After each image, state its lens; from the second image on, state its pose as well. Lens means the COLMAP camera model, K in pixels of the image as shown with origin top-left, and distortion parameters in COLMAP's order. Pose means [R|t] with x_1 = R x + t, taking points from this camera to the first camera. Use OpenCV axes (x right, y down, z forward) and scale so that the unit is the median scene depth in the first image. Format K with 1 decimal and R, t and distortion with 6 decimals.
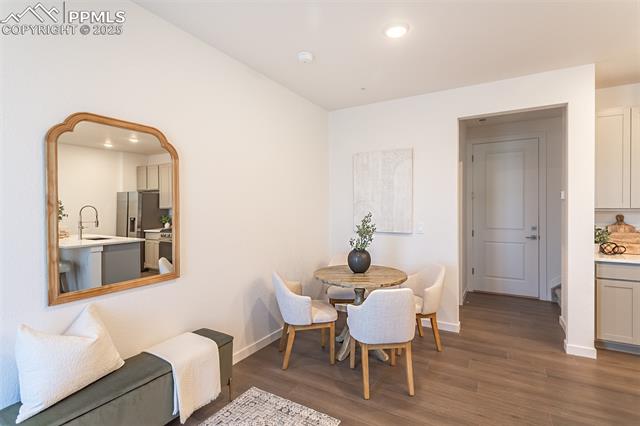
lens RADIAL K [[305.8, 0, 322.7], [0, 305.8, 212.0], [0, 0, 1]] dist [0.005503, -0.001455]
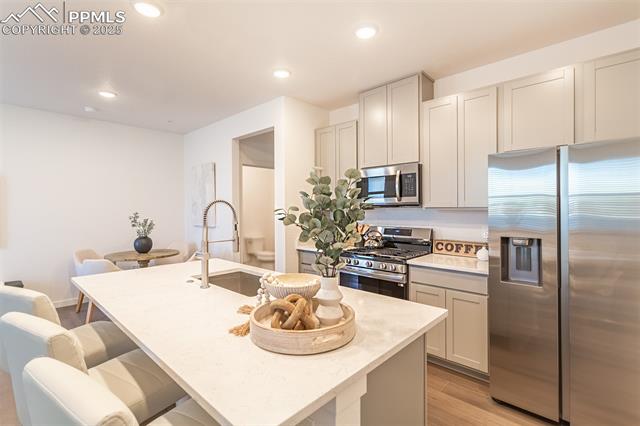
lens RADIAL K [[305.8, 0, 322.2], [0, 305.8, 208.7], [0, 0, 1]] dist [0.005503, -0.001455]
pose [[0.974279, -0.002222, -0.225333, 1.201737], [-0.000009, 0.999951, -0.009900, 0.004172], [0.225344, 0.009648, 0.974232, -0.192945]]
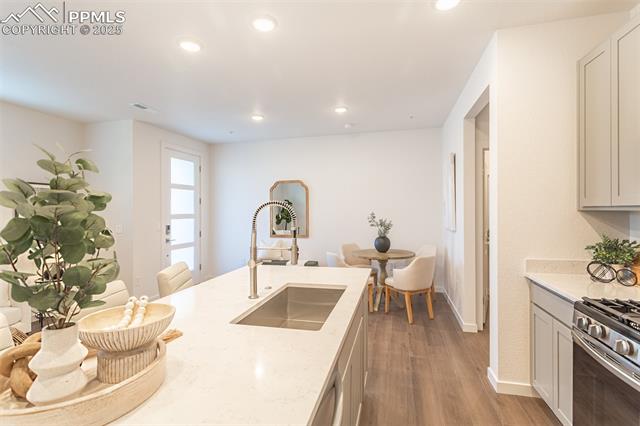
lens RADIAL K [[305.8, 0, 315.4], [0, 305.8, 213.2], [0, 0, 1]] dist [0.005503, -0.001455]
pose [[0.261183, 0.008679, -0.965250, 1.401102], [-0.000652, 0.999961, 0.008814, -0.003542], [0.965289, -0.001673, 0.261178, 0.291487]]
